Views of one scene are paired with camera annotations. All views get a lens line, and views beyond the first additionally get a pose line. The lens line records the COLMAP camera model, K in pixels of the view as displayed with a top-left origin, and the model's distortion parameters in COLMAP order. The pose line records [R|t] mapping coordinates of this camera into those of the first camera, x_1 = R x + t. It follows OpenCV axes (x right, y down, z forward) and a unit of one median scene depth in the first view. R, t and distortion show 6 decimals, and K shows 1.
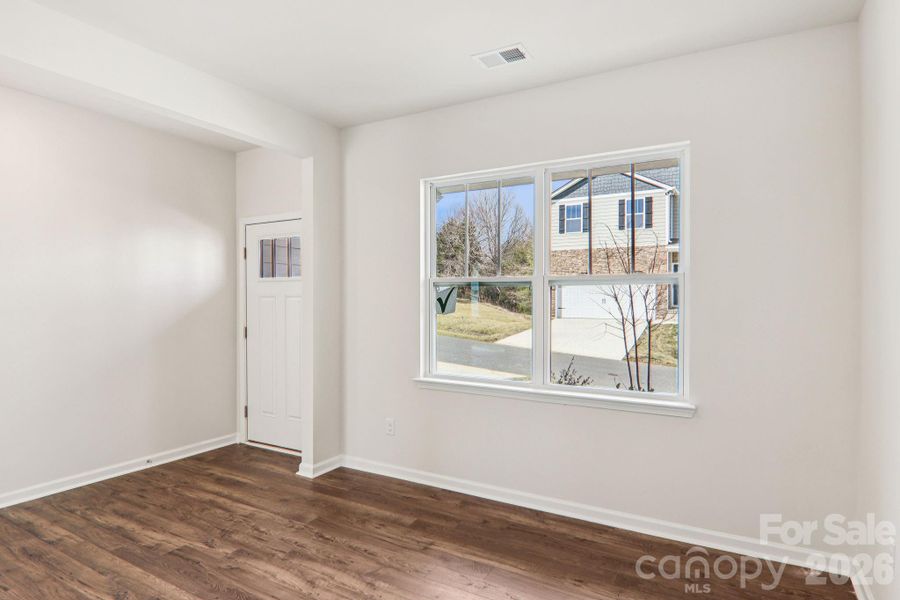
lens RADIAL K [[500.4, 0, 451.9], [0, 500.4, 309.7], [0, 0, 1]] dist [-0.003075, -0.003037]
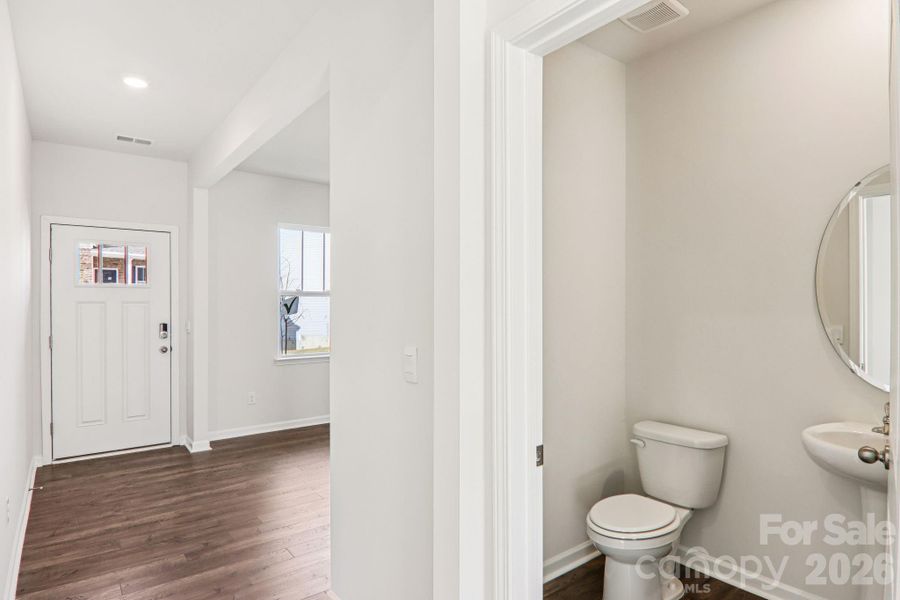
lens RADIAL K [[500.4, 0, 451.9], [0, 500.4, 309.7], [0, 0, 1]] dist [-0.003075, -0.003037]
pose [[0.368891, -0.012977, 0.929382, -1.413216], [0.015276, 0.999852, 0.007898, -0.011390], [-0.929347, 0.011284, 0.369035, -0.020193]]
